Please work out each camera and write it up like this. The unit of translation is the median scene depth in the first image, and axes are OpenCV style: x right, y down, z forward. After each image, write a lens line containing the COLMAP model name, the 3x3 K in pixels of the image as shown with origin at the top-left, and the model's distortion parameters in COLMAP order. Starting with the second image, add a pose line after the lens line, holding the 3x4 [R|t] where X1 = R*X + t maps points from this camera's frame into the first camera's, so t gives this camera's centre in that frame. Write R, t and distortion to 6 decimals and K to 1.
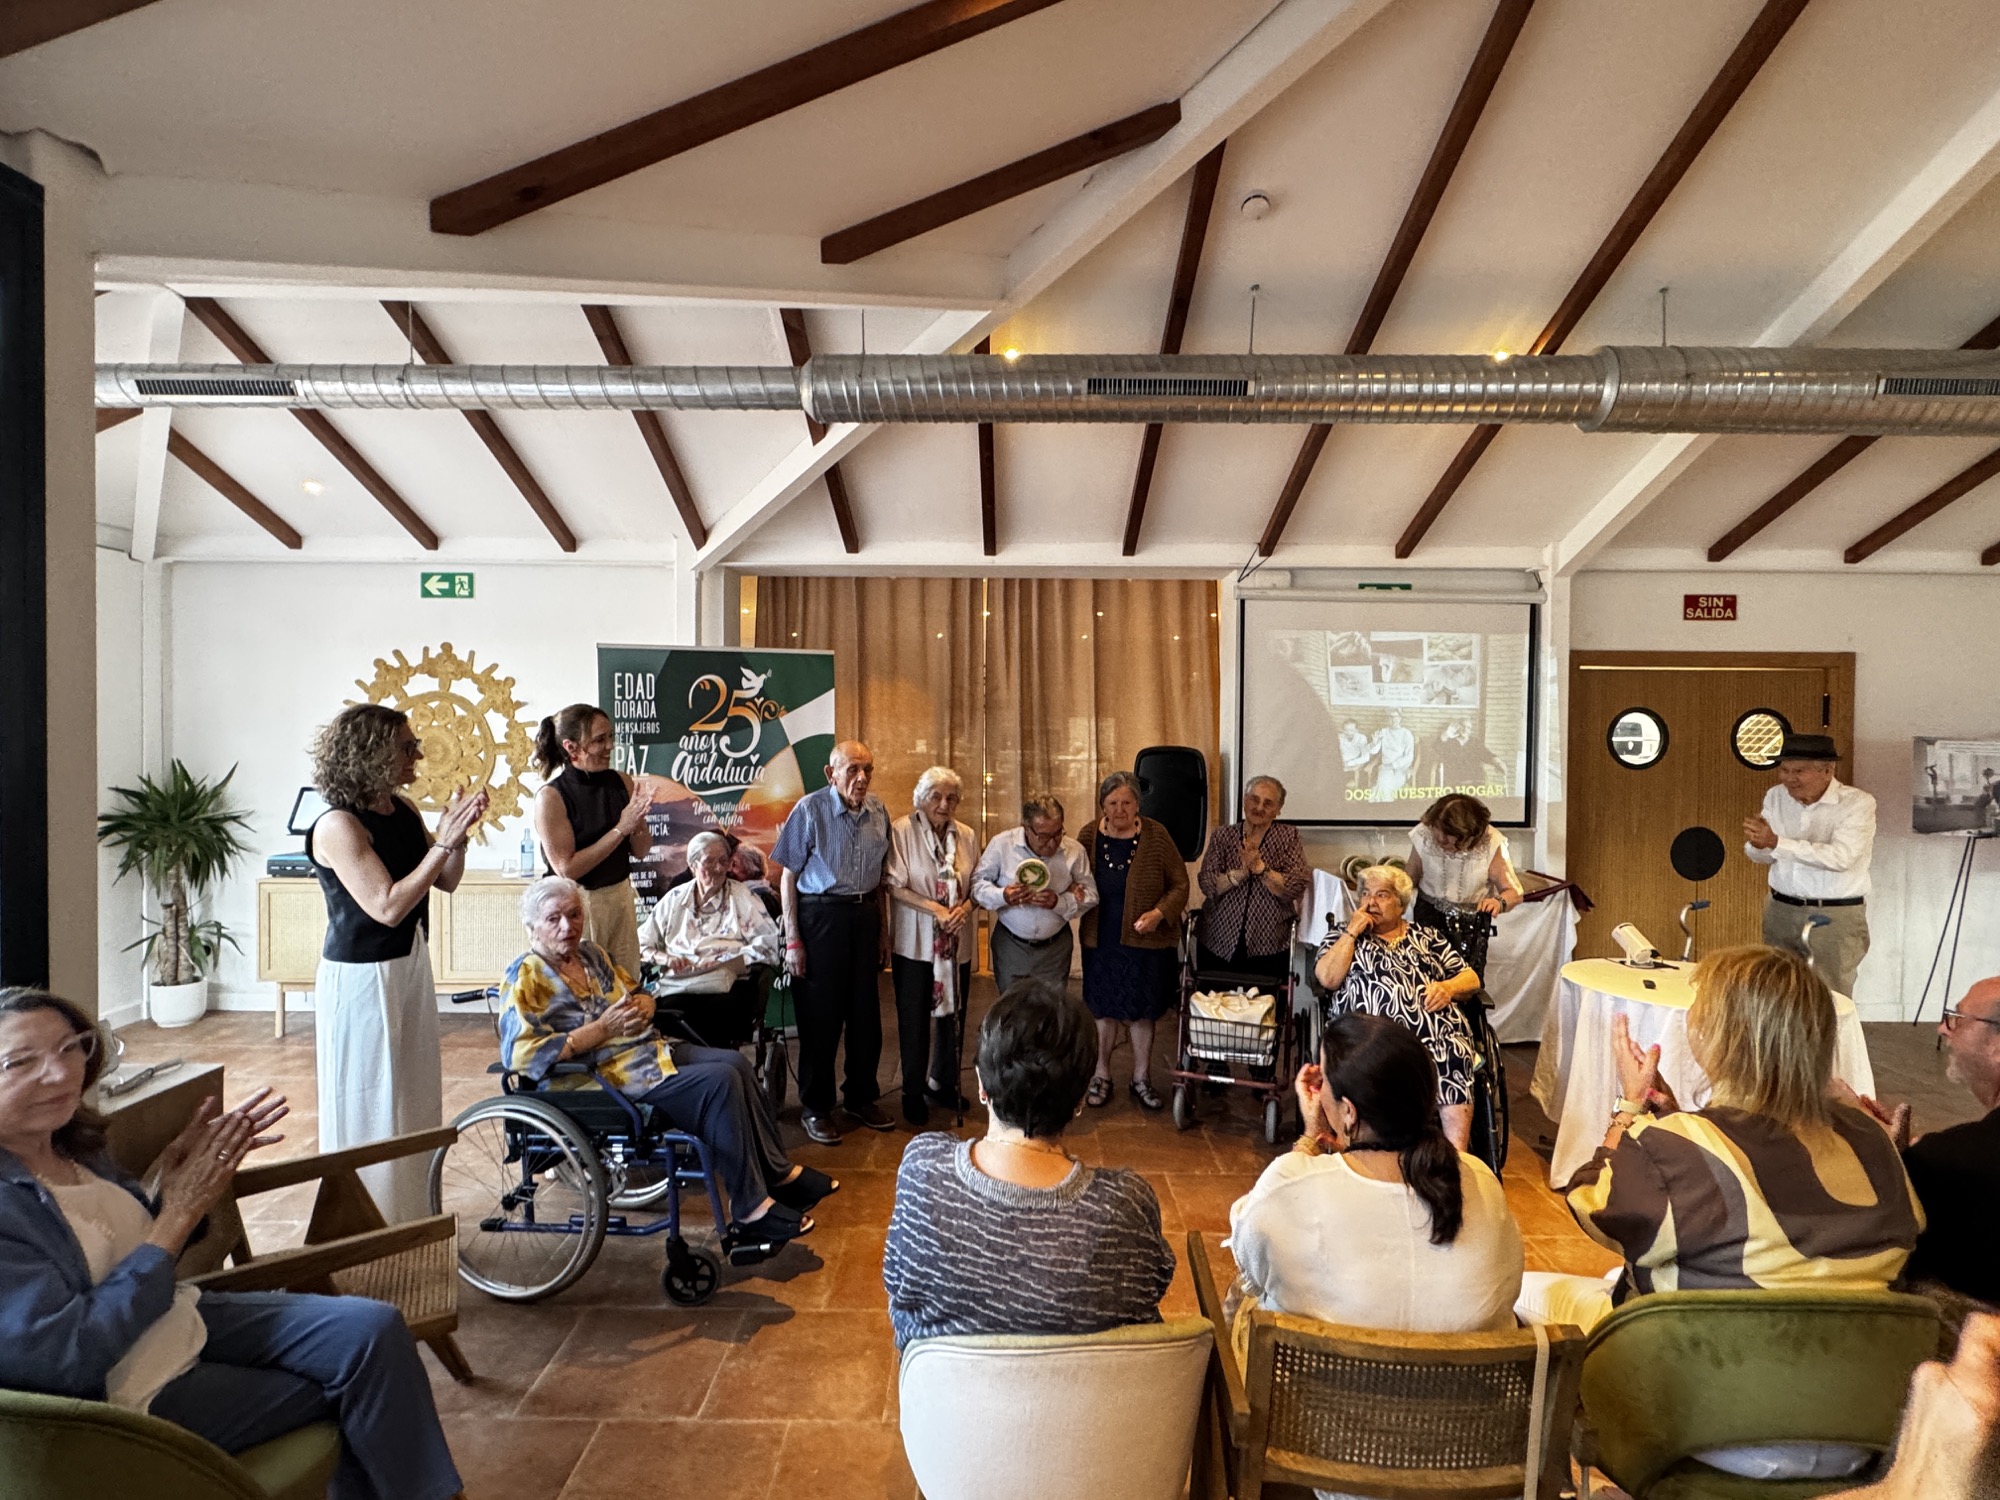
lens RADIAL K [[959.1, 0, 995.7], [0, 959.1, 761.6], [0, 0, 1]] dist [-0.019726, 0.003872]
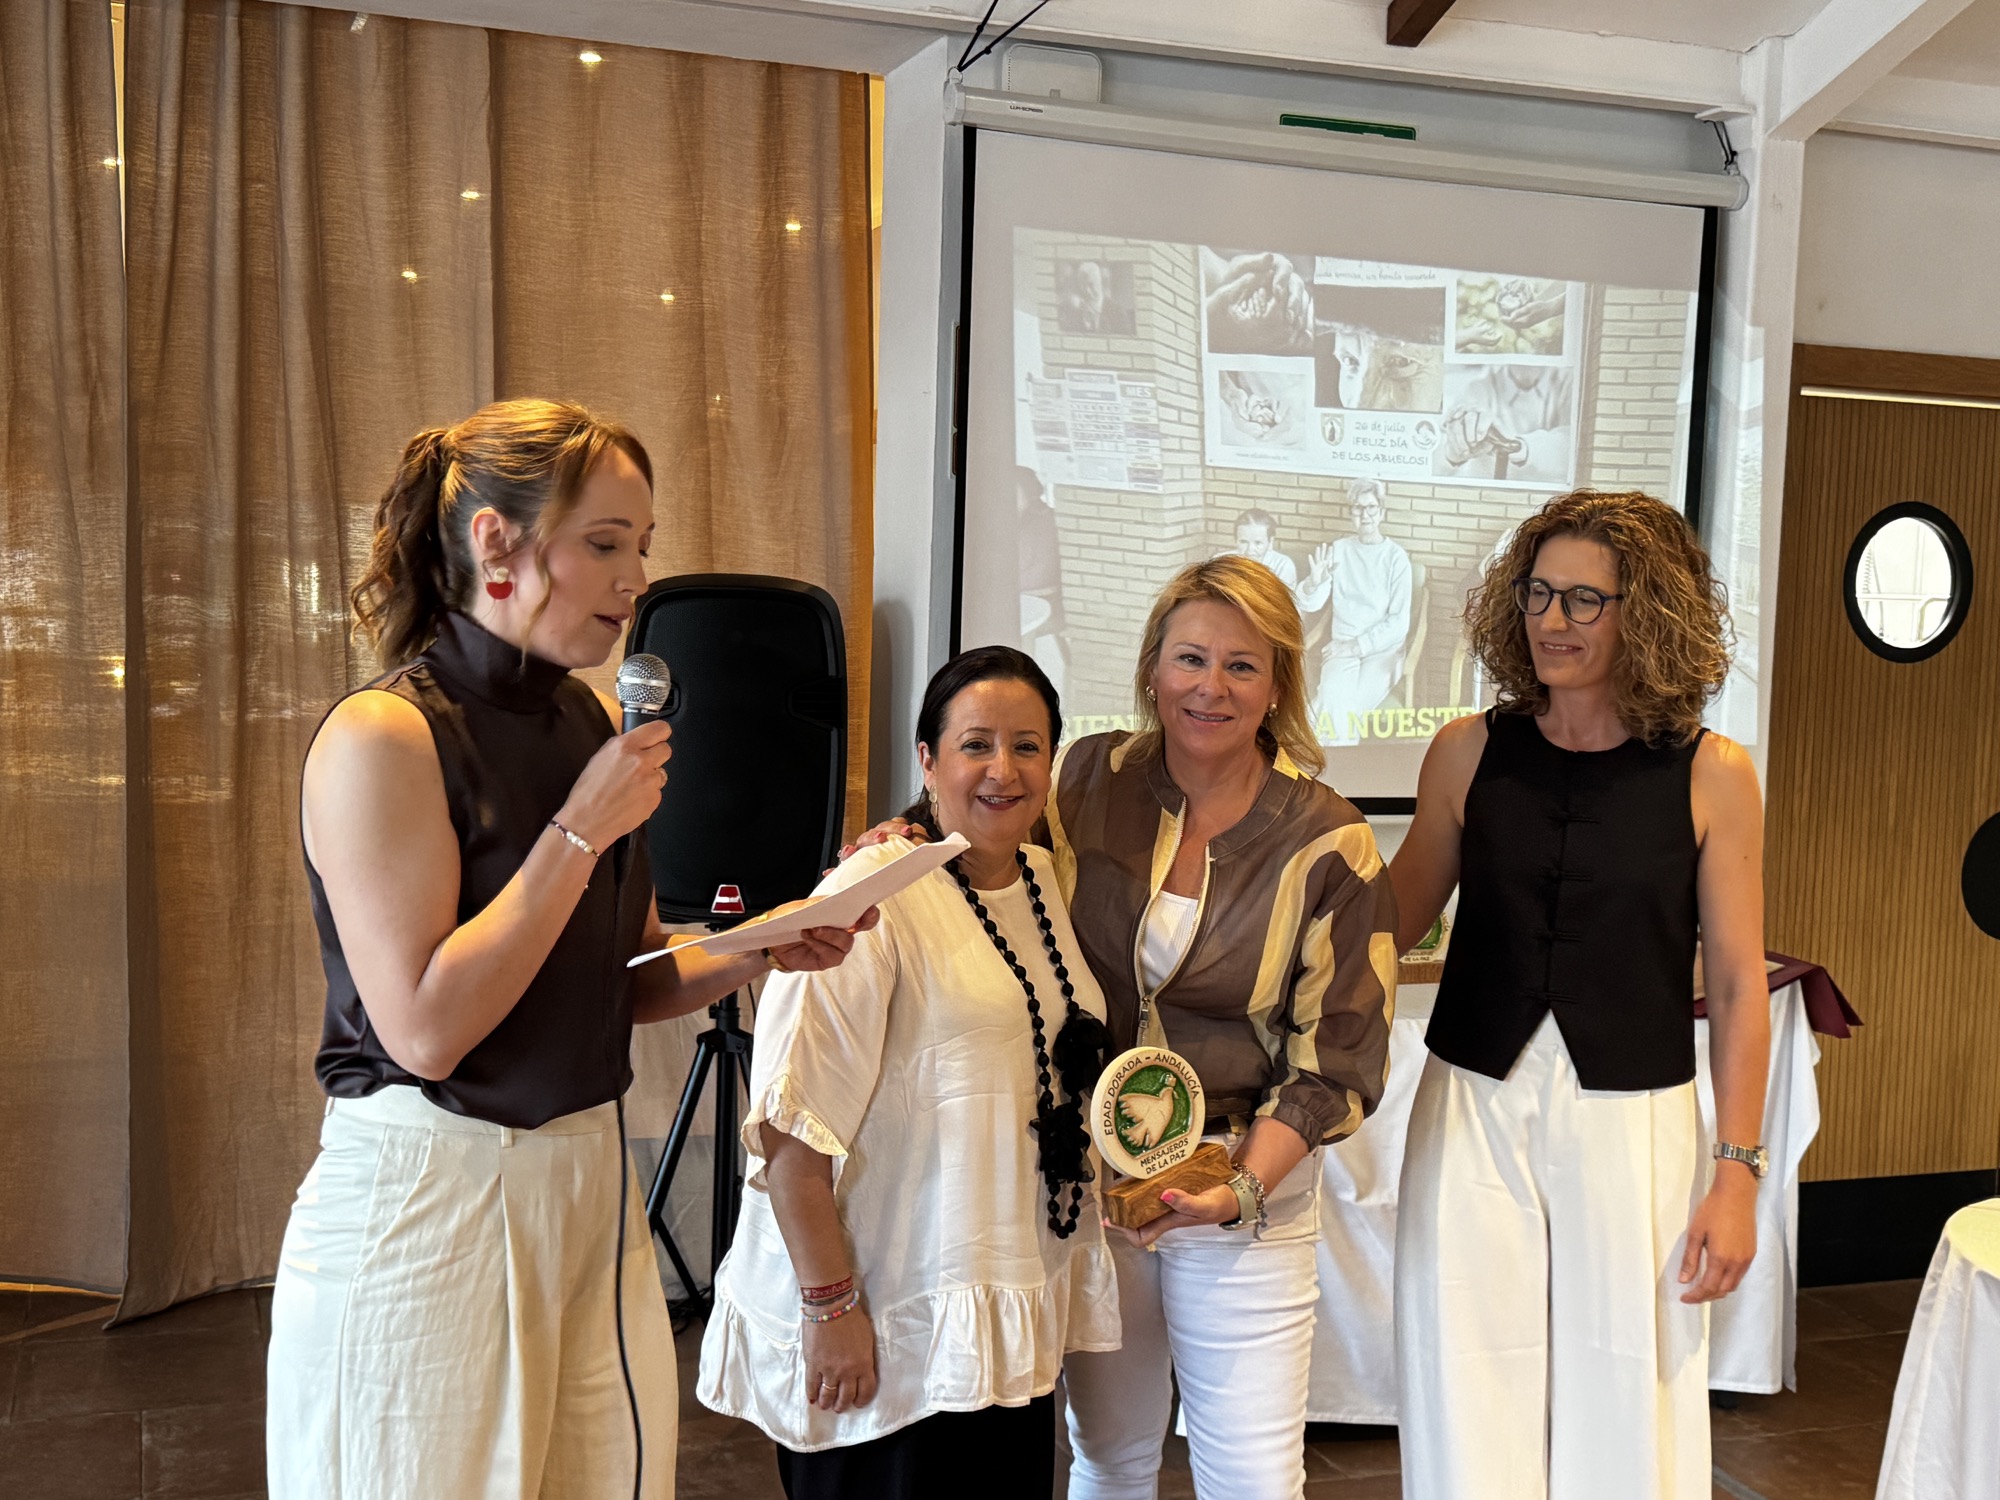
lens RADIAL K [[2280.7, 0, 996.7], [0, 2280.7, 760.9], [0, 0, 1]] dist [0.100775, 0.000000]
pose [[0.934798, -0.004679, 0.355148, -0.012723], [-0.015530, 0.998418, 0.054031, 0.003400], [-0.354839, -0.056024, 0.933247, 0.254866]]
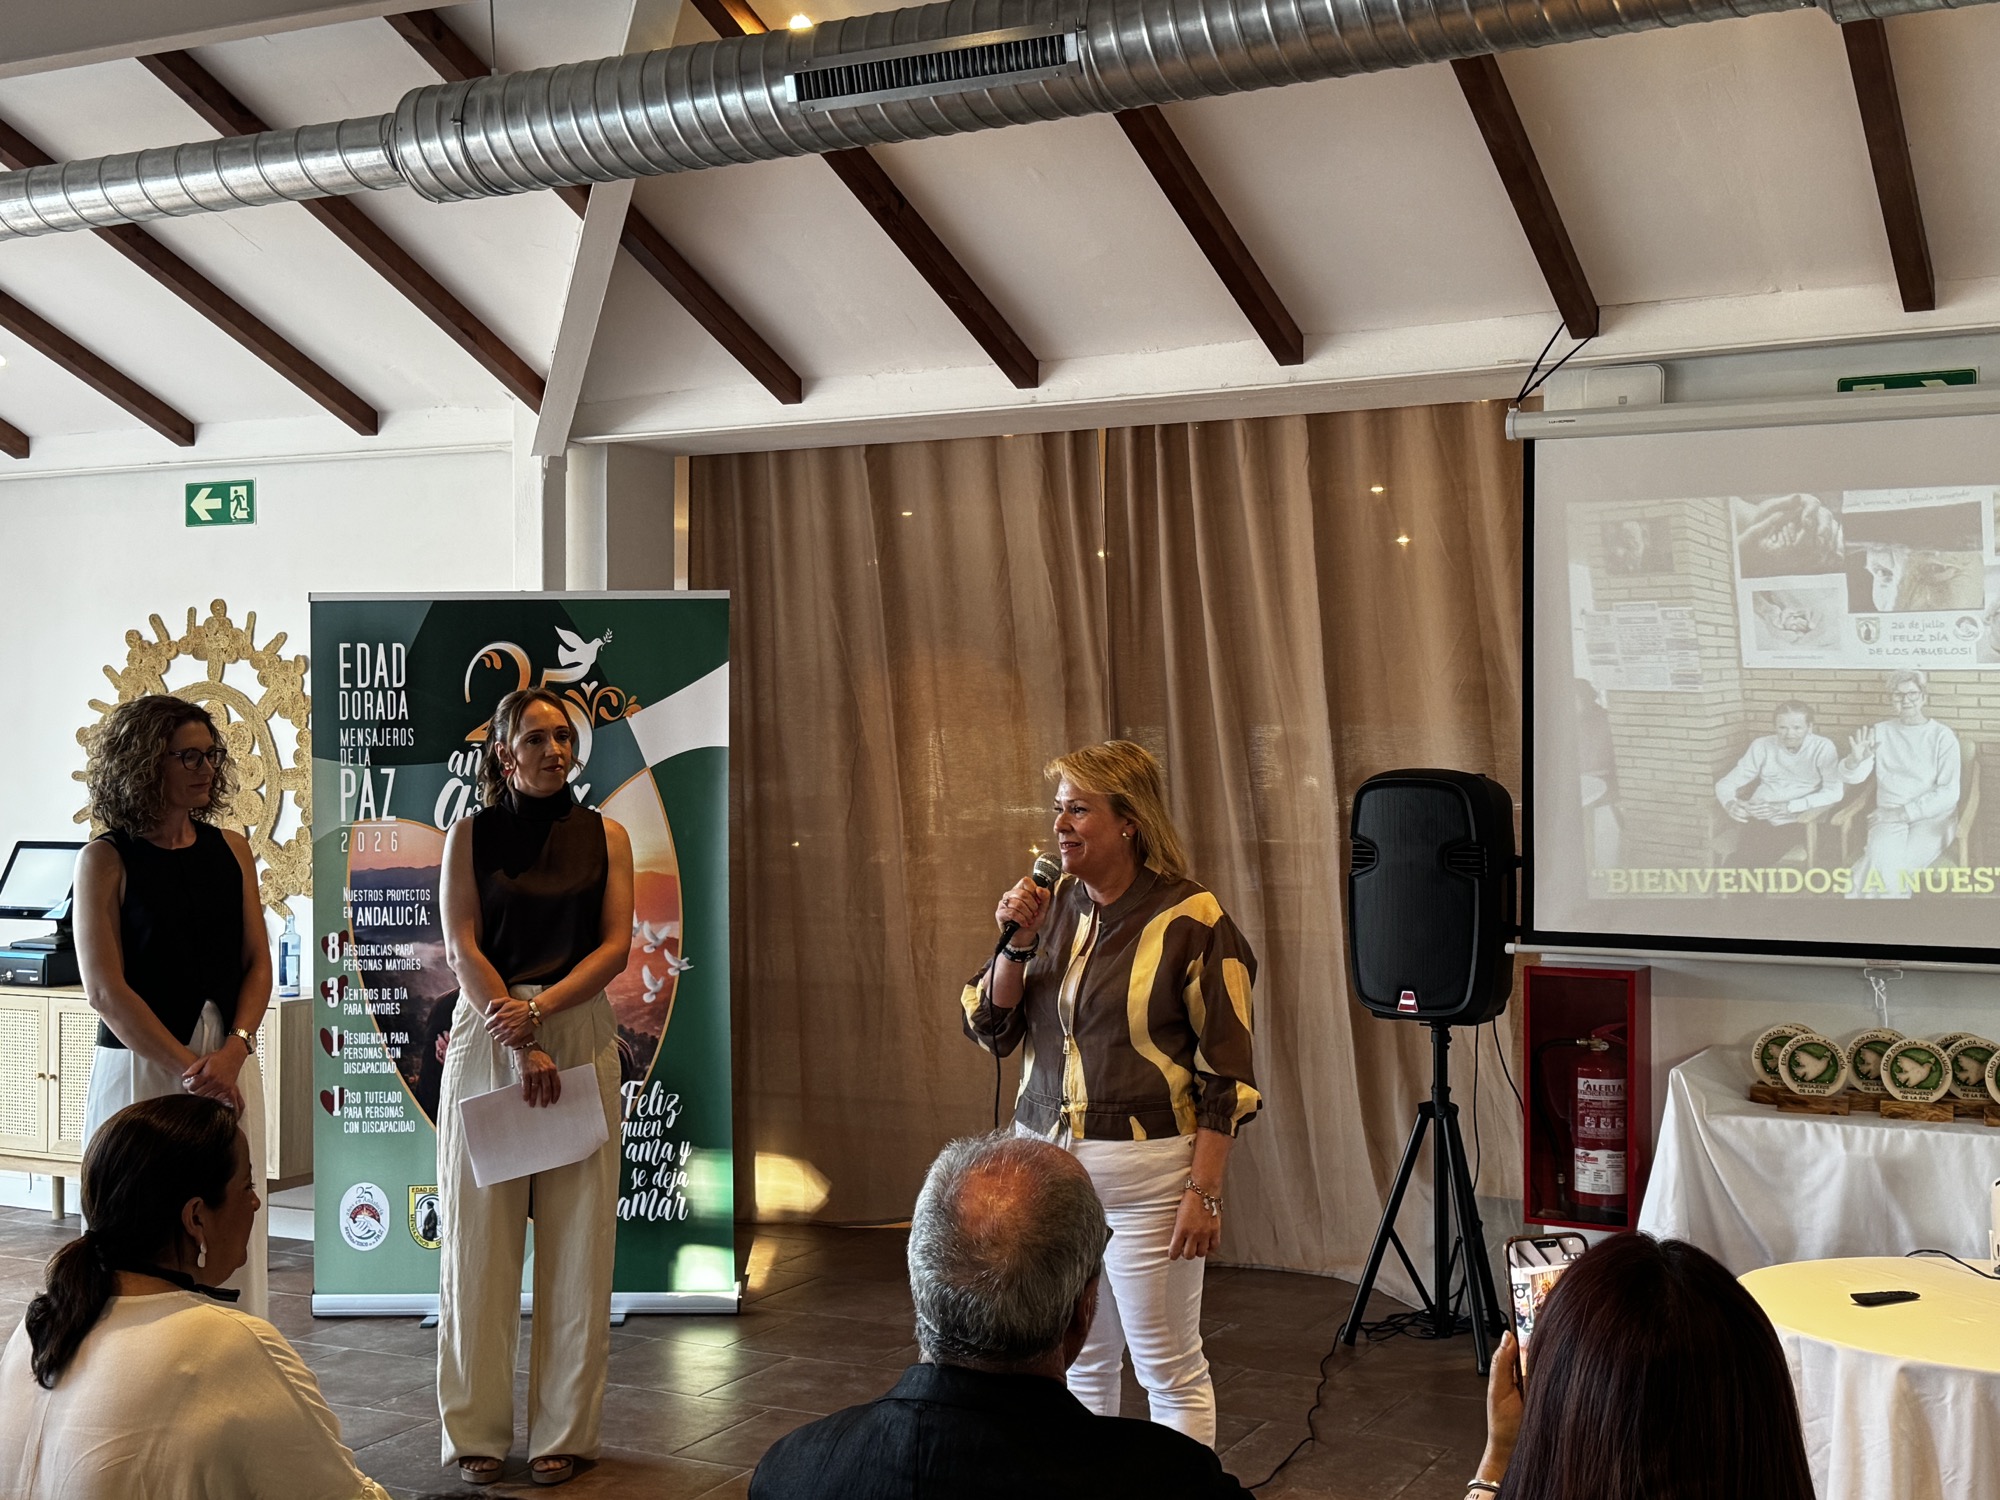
lens RADIAL K [[2303.1, 0, 993.6], [0, 2303.1, 769.1], [0, 0, 1]] dist [0.041021, 0.000000]
pose [[0.894373, -0.005032, -0.447294, 0.517102], [-0.010468, 0.999428, -0.032173, 0.022271], [0.447199, 0.033457, 0.893808, -0.070200]]
